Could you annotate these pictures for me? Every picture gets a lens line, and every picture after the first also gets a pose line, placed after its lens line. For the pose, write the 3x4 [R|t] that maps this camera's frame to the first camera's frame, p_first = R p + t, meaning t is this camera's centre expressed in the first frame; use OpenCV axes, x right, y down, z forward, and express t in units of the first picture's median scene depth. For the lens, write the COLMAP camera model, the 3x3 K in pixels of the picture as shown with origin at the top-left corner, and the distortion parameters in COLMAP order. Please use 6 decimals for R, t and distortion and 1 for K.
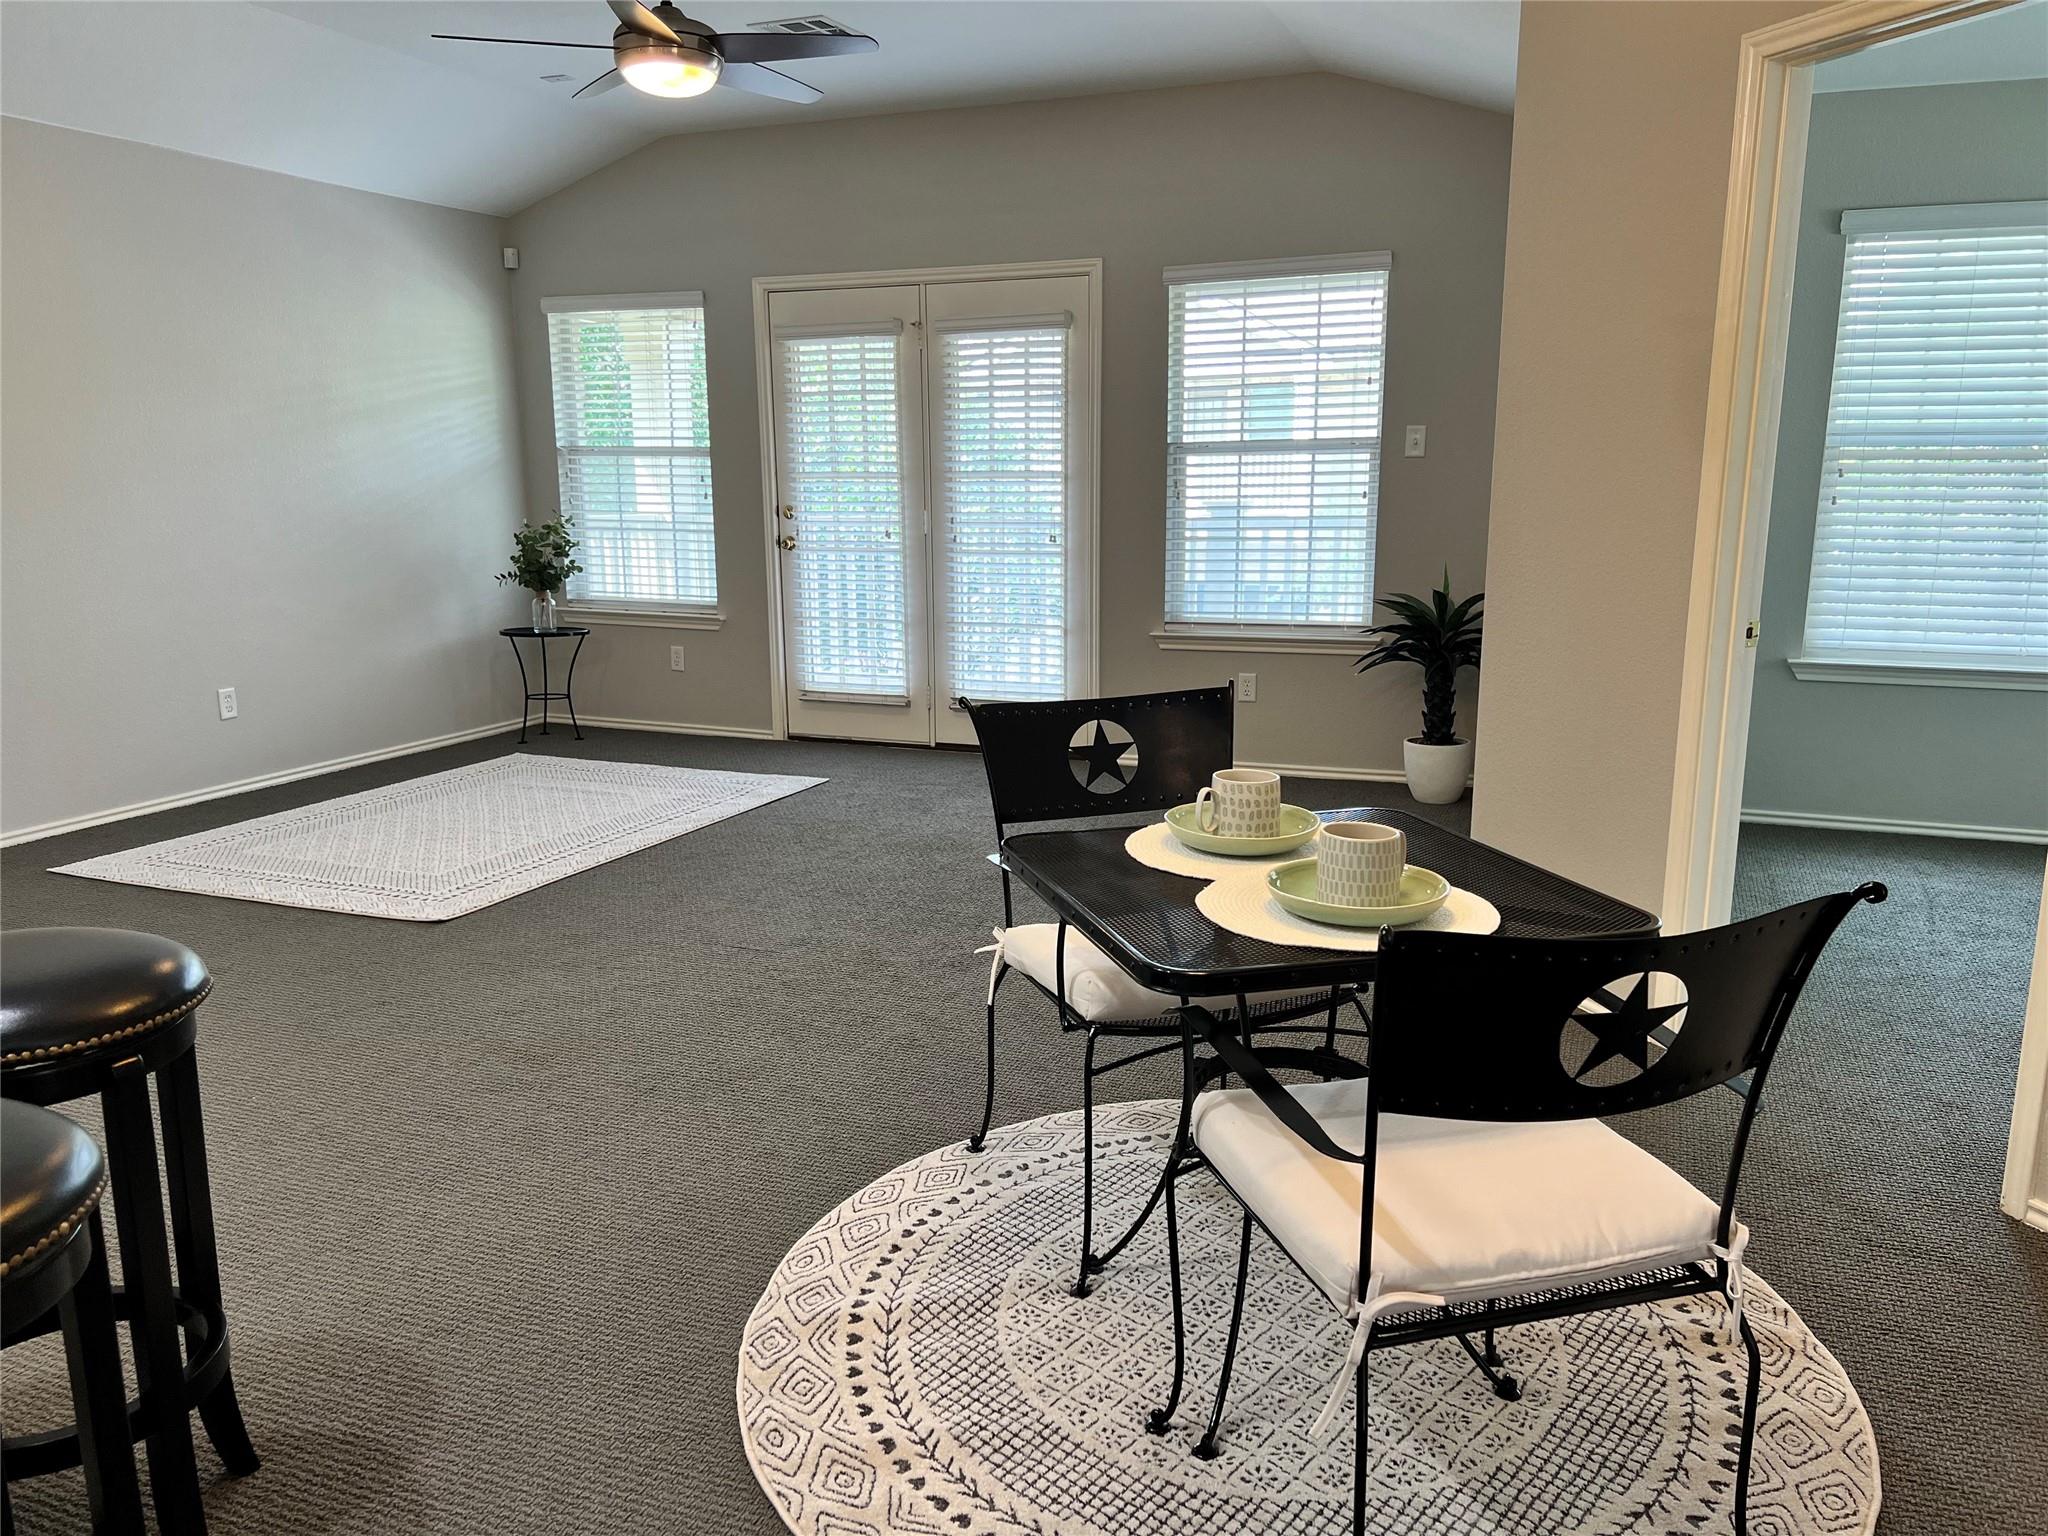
lens RADIAL K [[1538.3, 0, 1034.8], [0, 1538.3, 786.7], [0, 0, 1]] dist [0.056718, -0.064693]
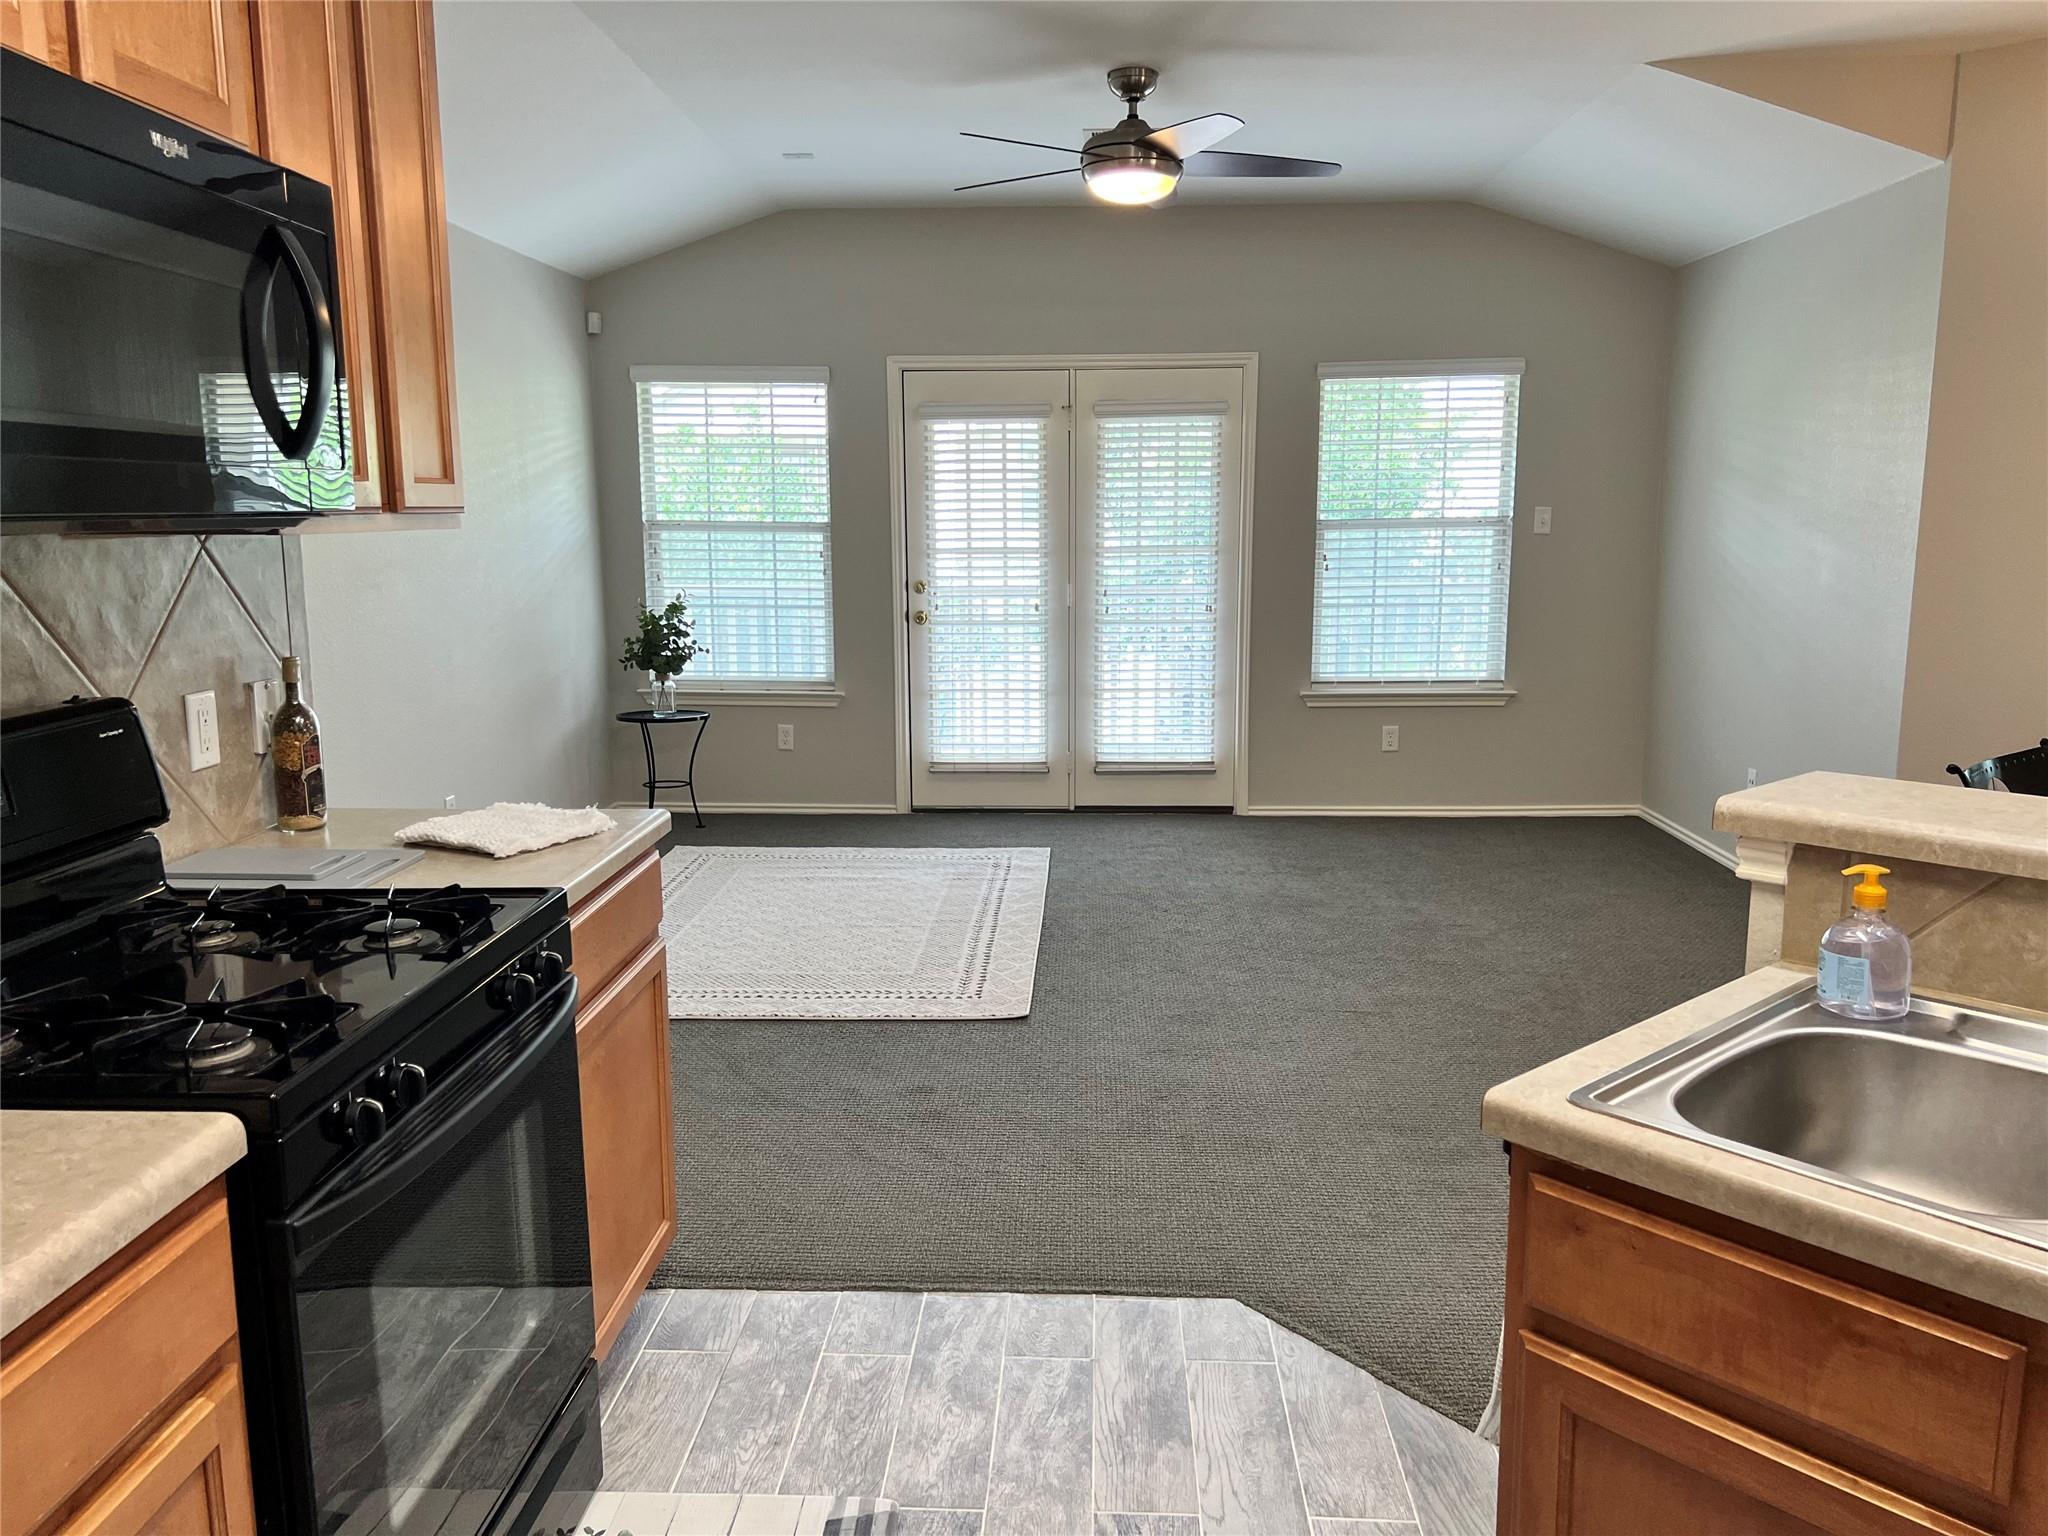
lens RADIAL K [[1538.3, 0, 1025.1], [0, 1538.3, 761.0], [0, 0, 1]] dist [0.056718, -0.064693]
pose [[0.941693, -0.052920, 0.332286, -0.455279], [0.068050, 0.997100, -0.034056, -0.027560], [-0.329520, 0.054682, 0.942564, 0.042586]]
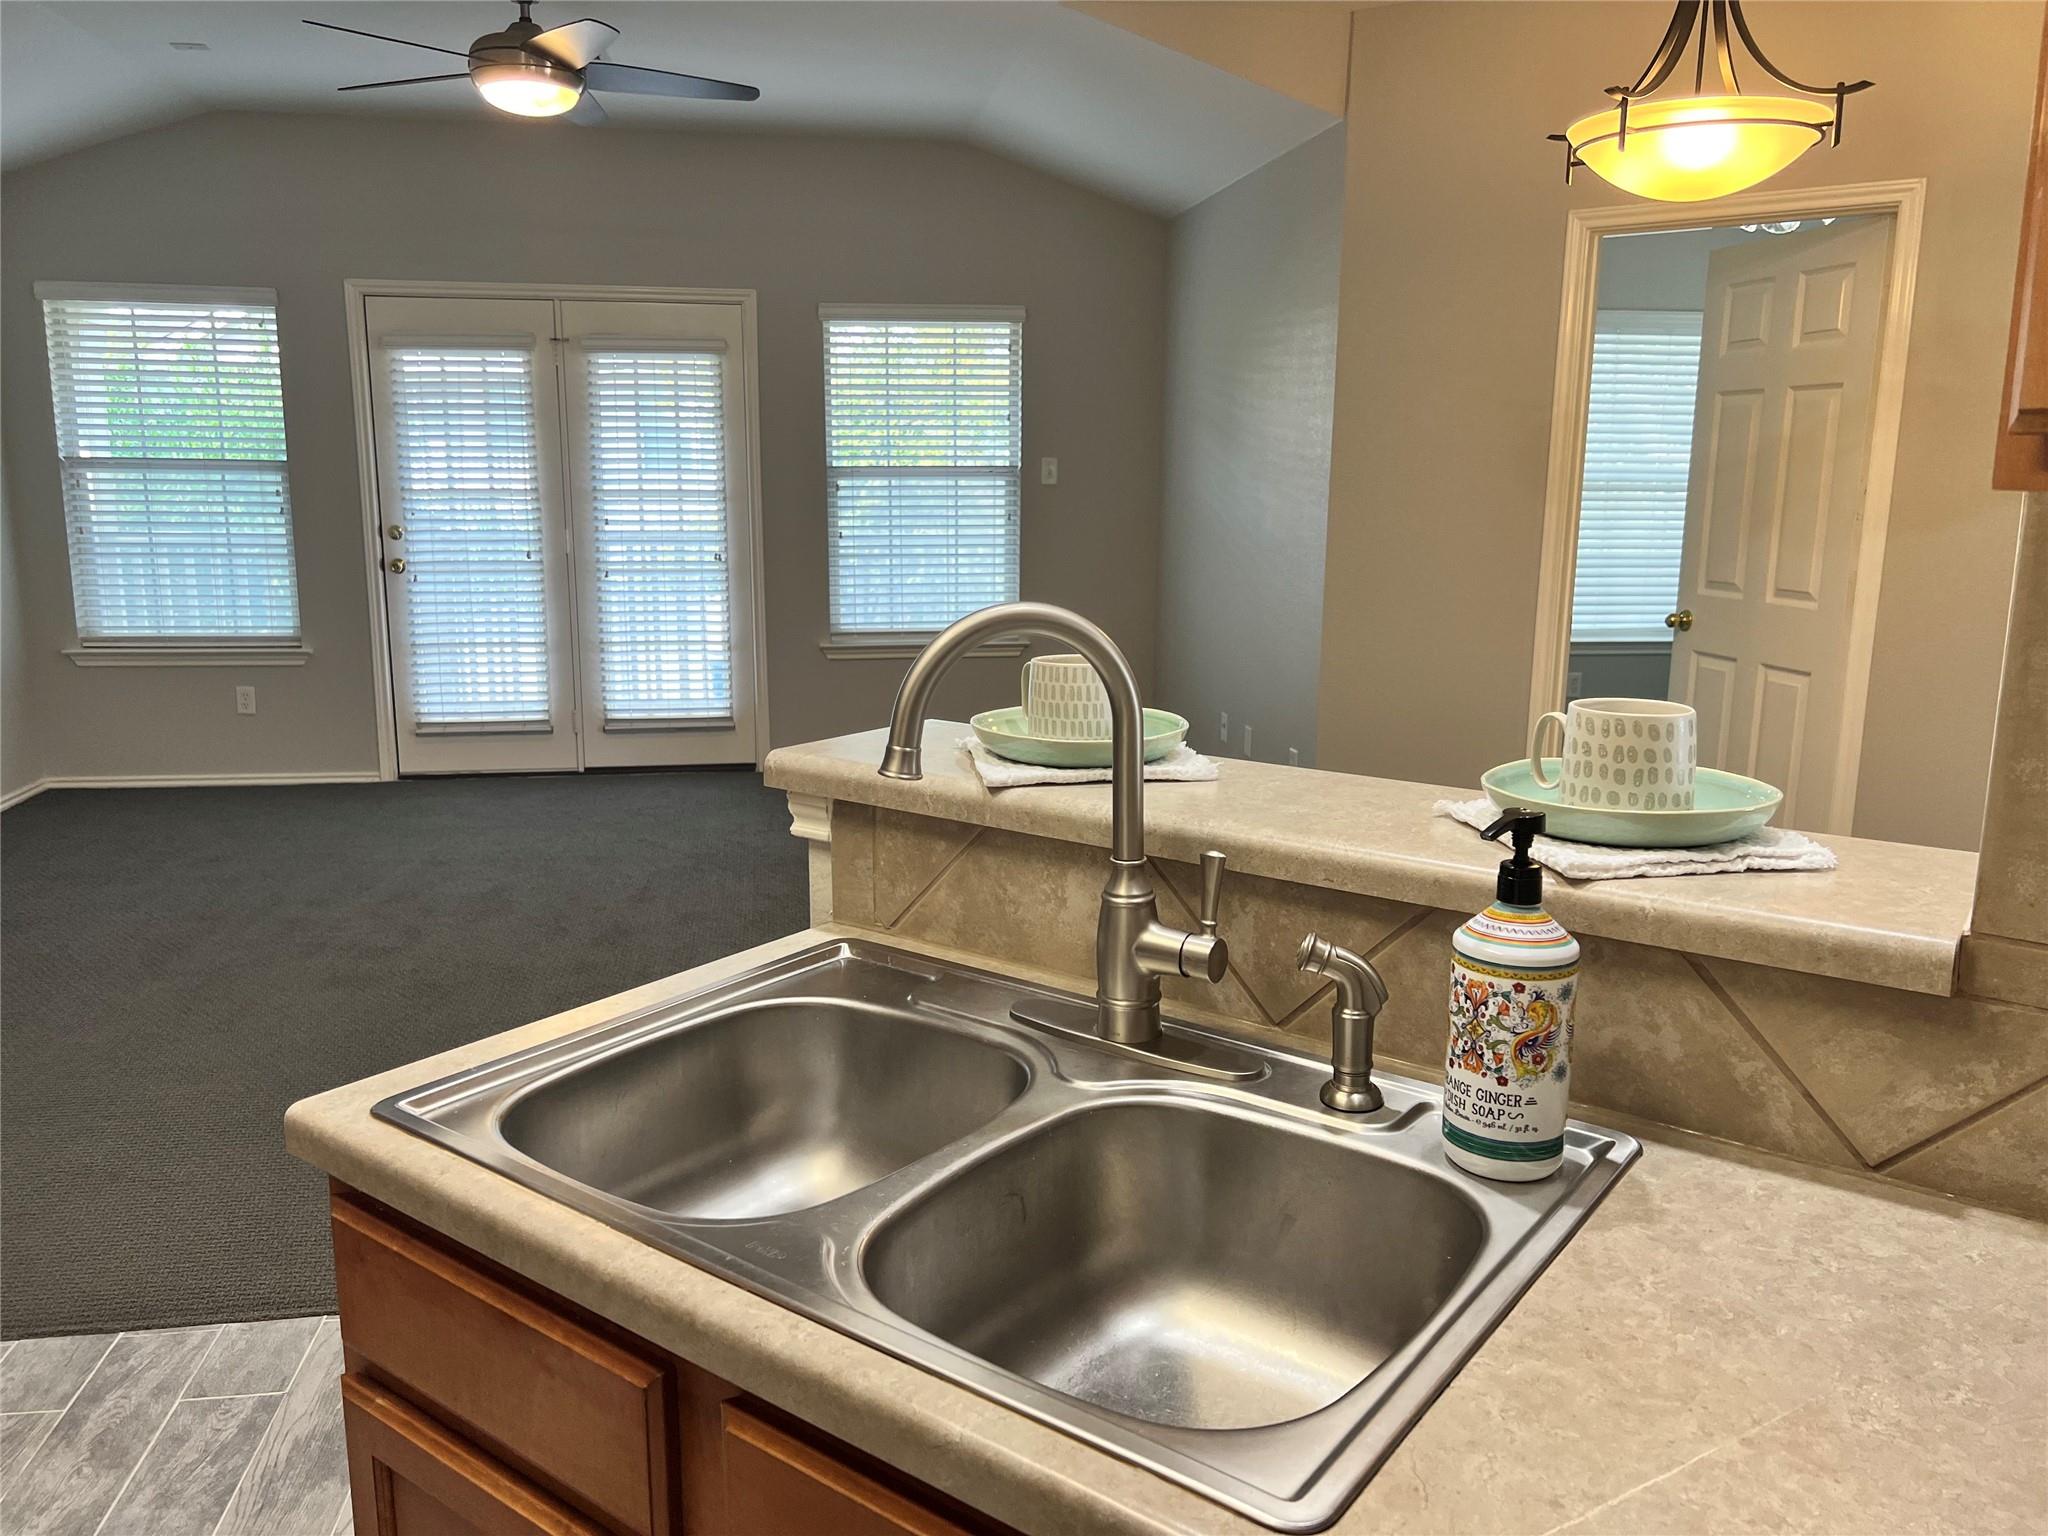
lens RADIAL K [[1538.3, 0, 1020.6], [0, 1538.3, 755.3], [0, 0, 1]] dist [0.056718, -0.064693]
pose [[0.854488, -0.086145, 0.512279, -0.342708], [0.095064, 0.995432, 0.008824, -0.019581], [-0.510699, 0.041159, 0.858774, 0.021426]]
